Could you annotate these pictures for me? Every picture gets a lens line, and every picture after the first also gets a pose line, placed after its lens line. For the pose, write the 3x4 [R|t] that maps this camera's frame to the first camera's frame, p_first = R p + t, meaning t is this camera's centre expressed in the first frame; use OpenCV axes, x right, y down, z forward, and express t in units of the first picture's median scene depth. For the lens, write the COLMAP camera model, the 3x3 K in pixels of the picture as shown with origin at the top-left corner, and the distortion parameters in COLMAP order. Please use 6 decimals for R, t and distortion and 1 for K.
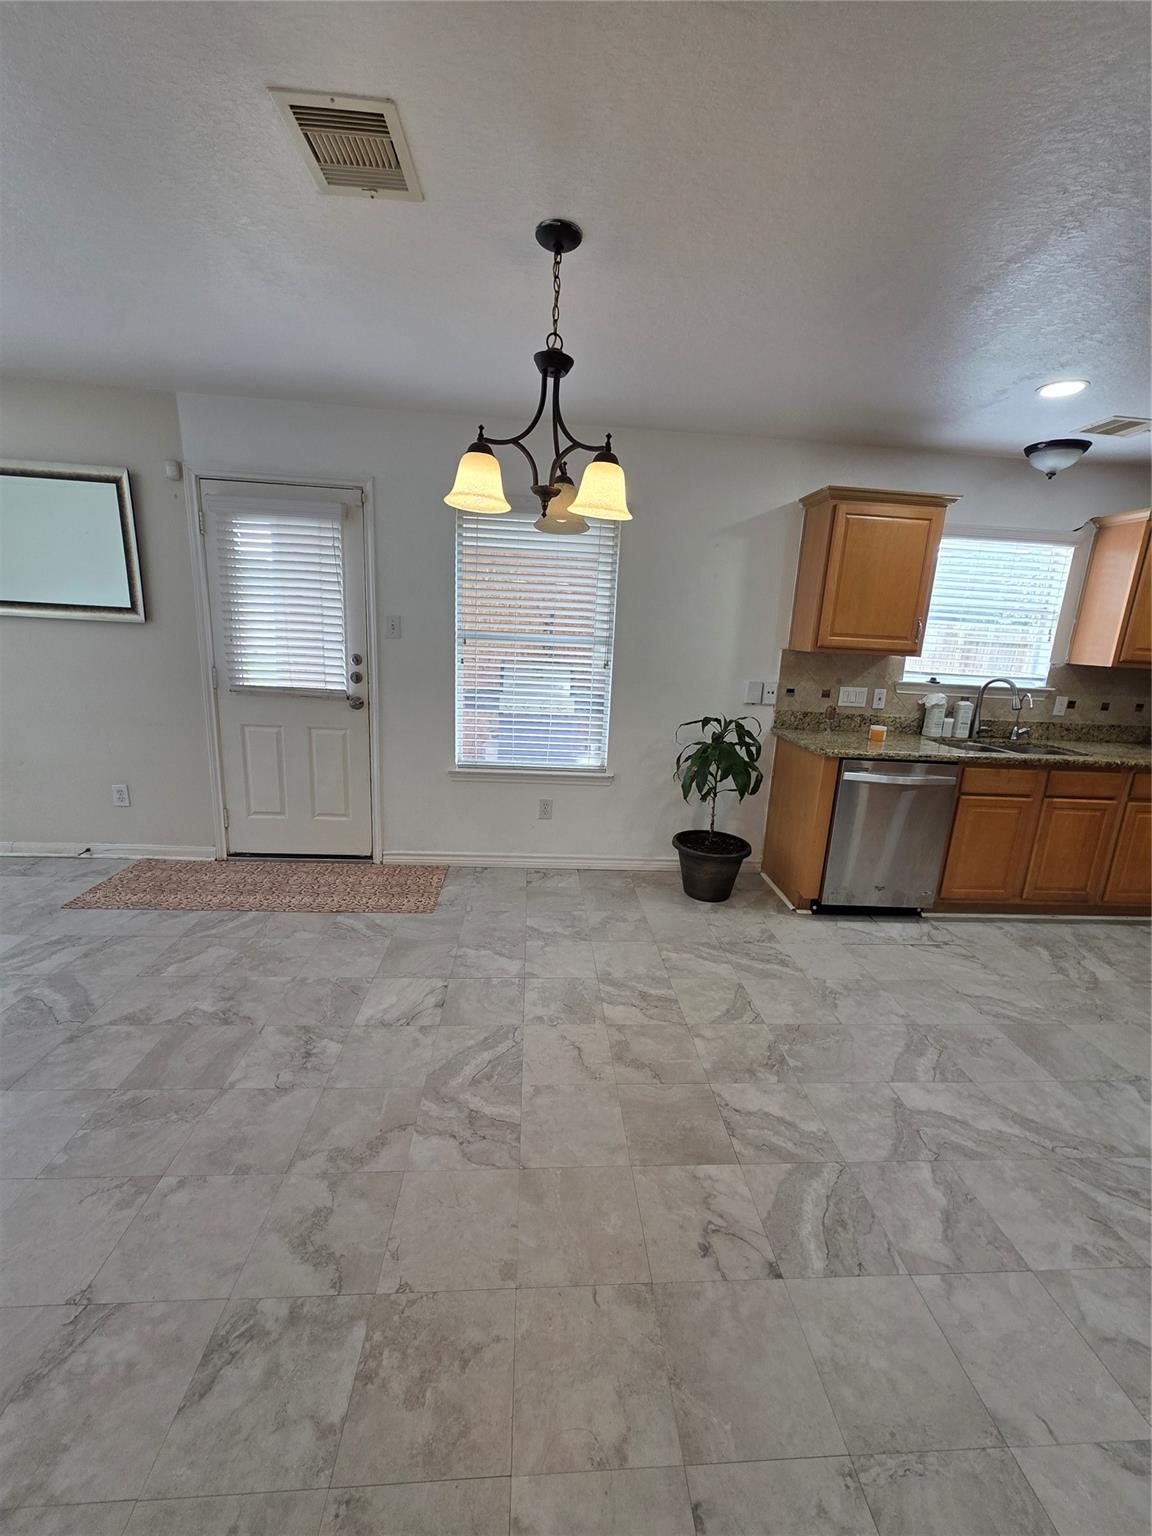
lens RADIAL K [[607.8, 0, 583.1], [0, 607.8, 764.1], [0, 0, 1]] dist [0.004849, 0.000324]
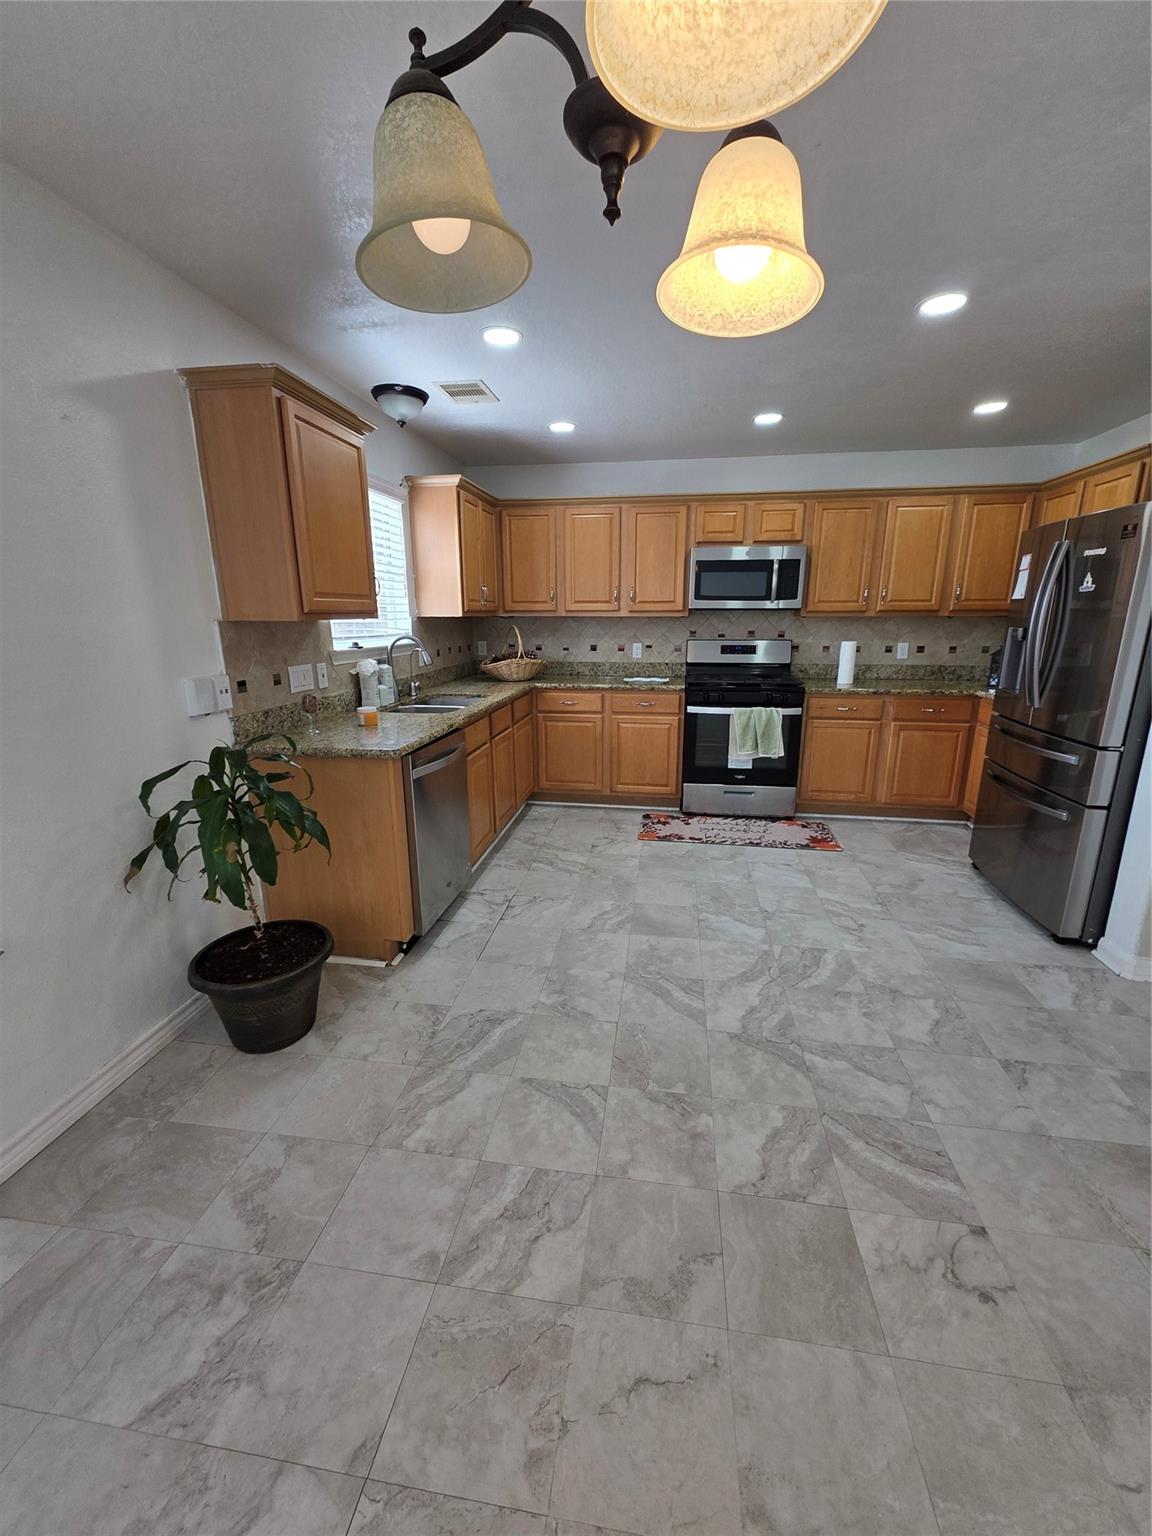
lens RADIAL K [[614.7, 0, 572.6], [0, 614.7, 766.3], [0, 0, 1]] dist [0.003636, 0.000989]
pose [[0.224443, -0.289098, 0.930617, -0.276733], [0.229484, 0.943804, 0.237848, -0.139922], [-0.947081, 0.160179, 0.278173, 0.610844]]
